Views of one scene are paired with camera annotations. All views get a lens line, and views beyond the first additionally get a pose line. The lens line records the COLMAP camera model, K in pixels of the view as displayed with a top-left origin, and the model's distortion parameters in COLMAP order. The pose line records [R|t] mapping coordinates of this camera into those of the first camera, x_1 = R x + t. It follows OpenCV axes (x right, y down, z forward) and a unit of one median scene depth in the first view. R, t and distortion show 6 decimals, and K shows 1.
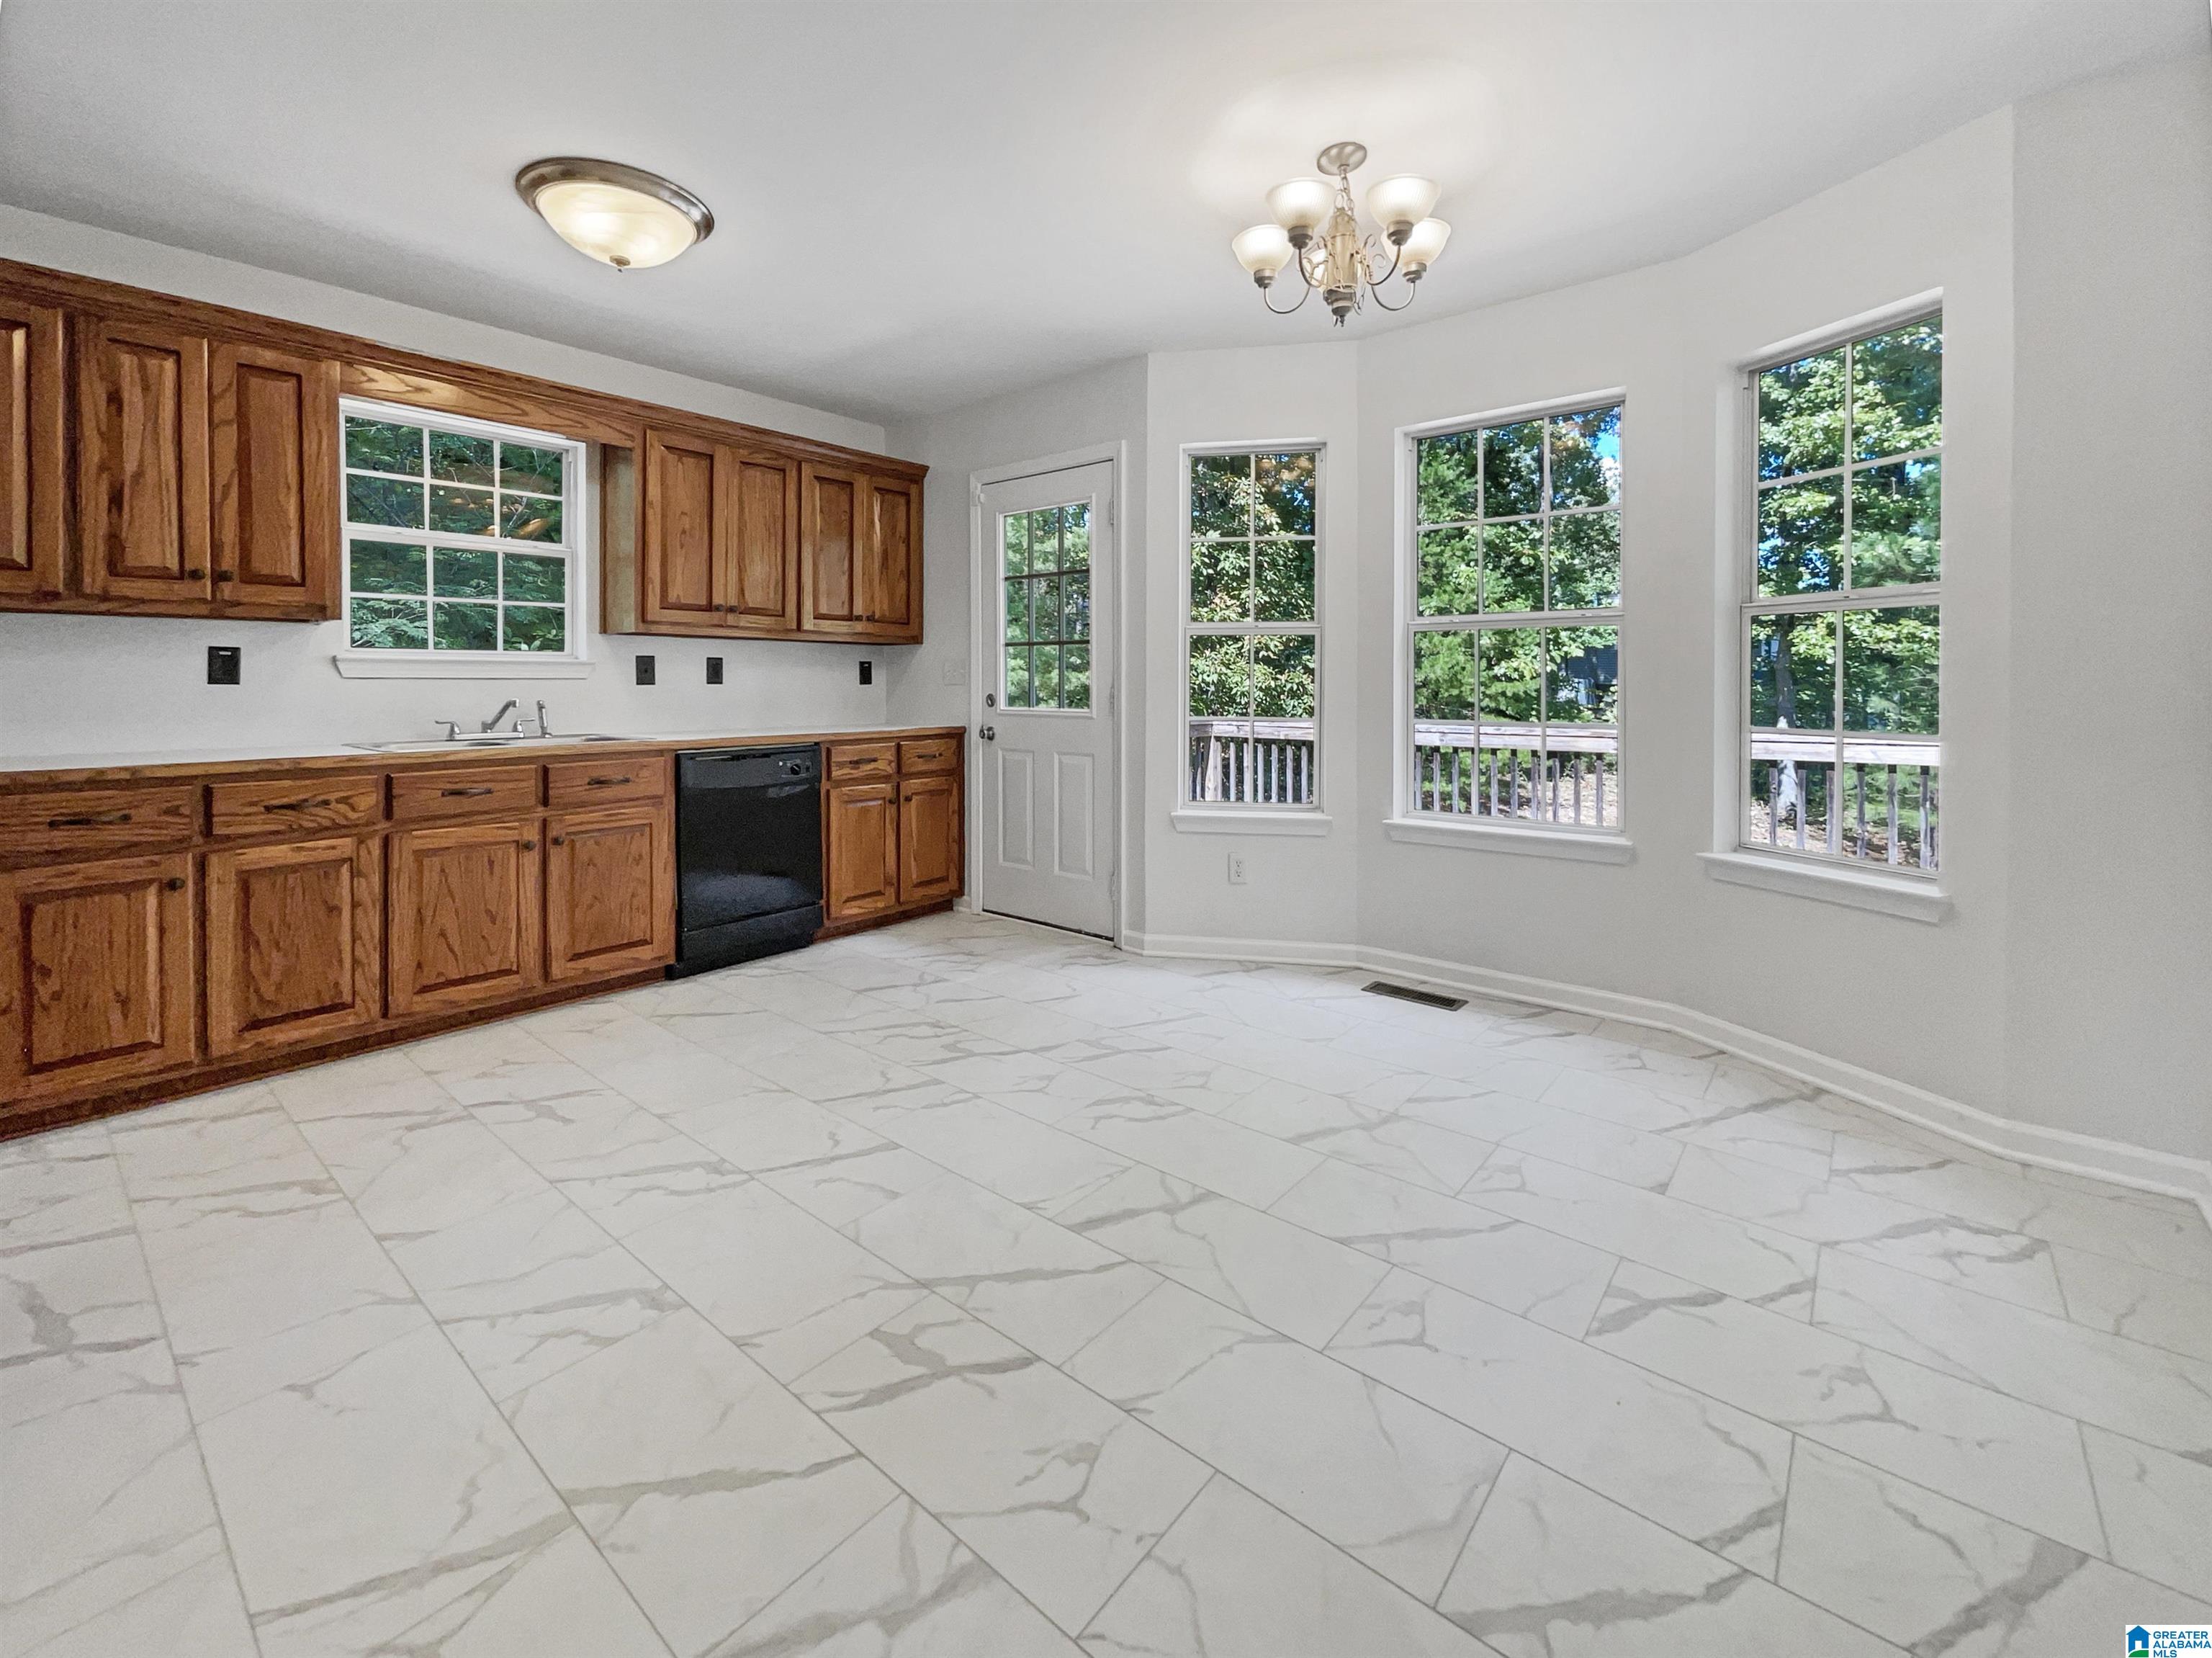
lens RADIAL K [[947.3, 0, 1103.0], [0, 947.3, 693.1], [0, 0, 1]] dist [0.000078, 0.000373]
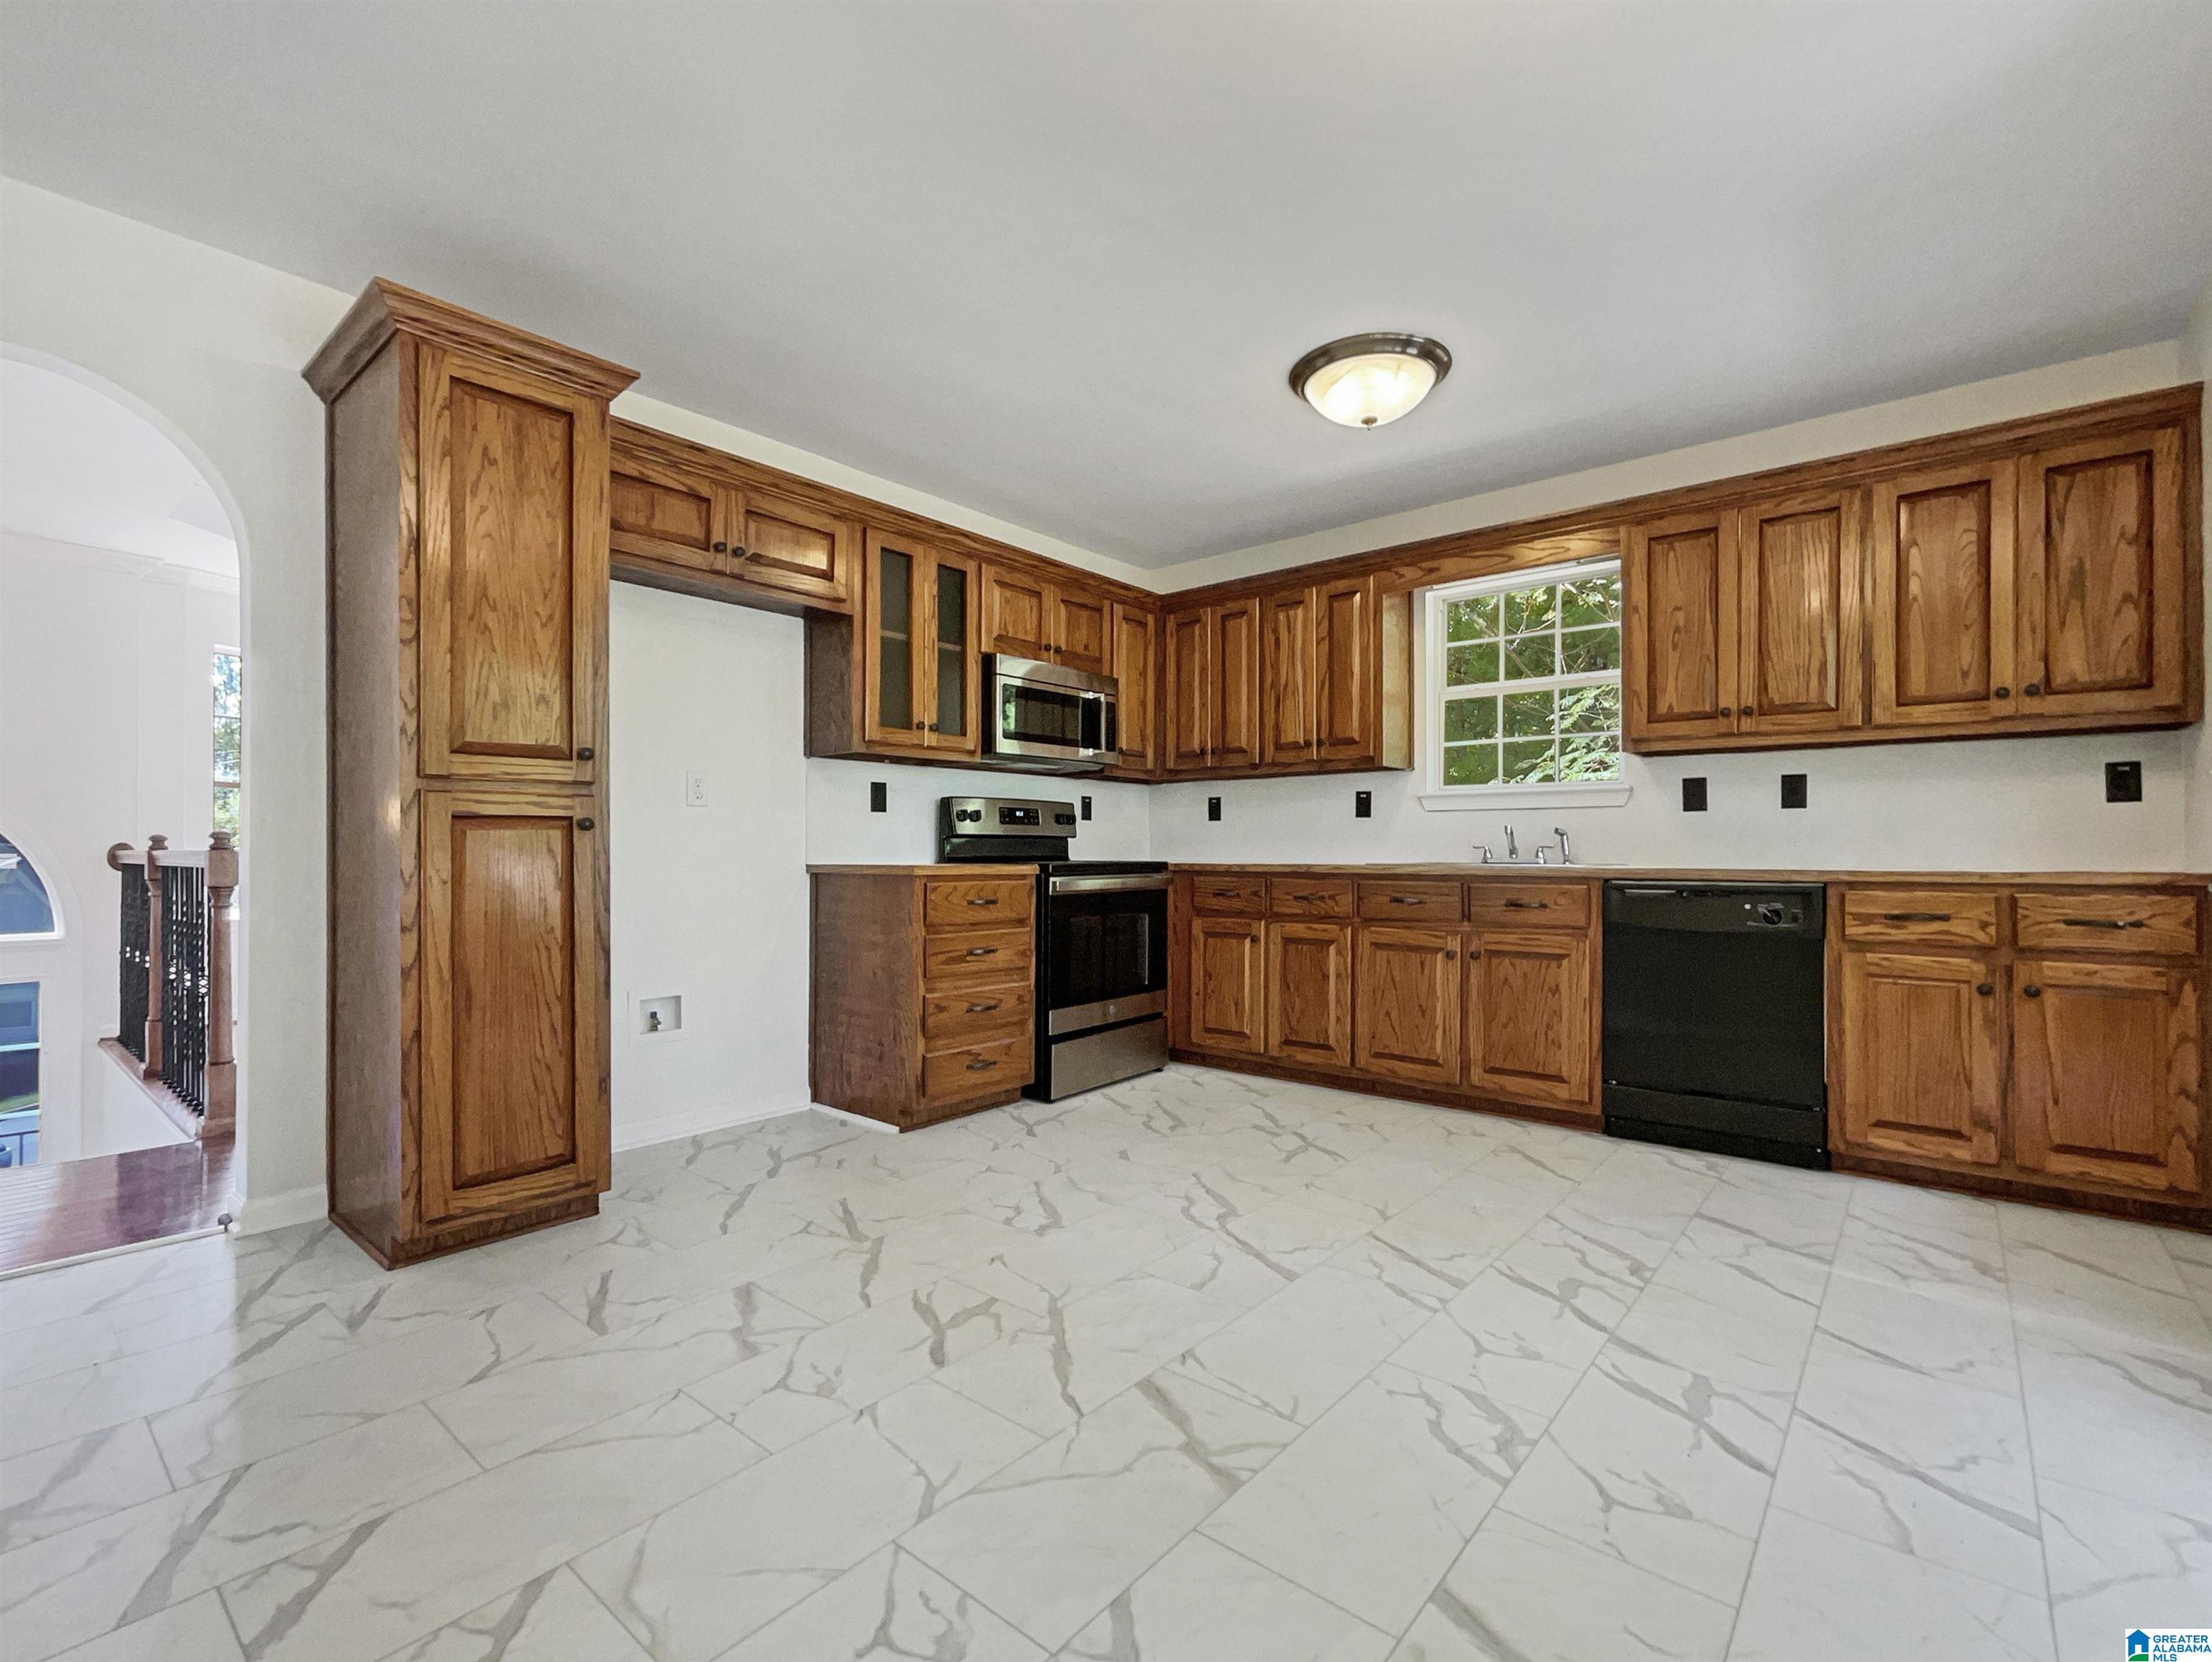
lens RADIAL K [[989.3, 0, 1099.4], [0, 989.3, 846.5], [0, 0, 1]] dist [-0.001260, 0.000200]
pose [[-0.001074, -0.002794, -0.999996, 0.550749], [-0.011327, 0.999932, -0.002782, 0.041654], [0.999935, 0.011324, -0.001105, 0.586236]]
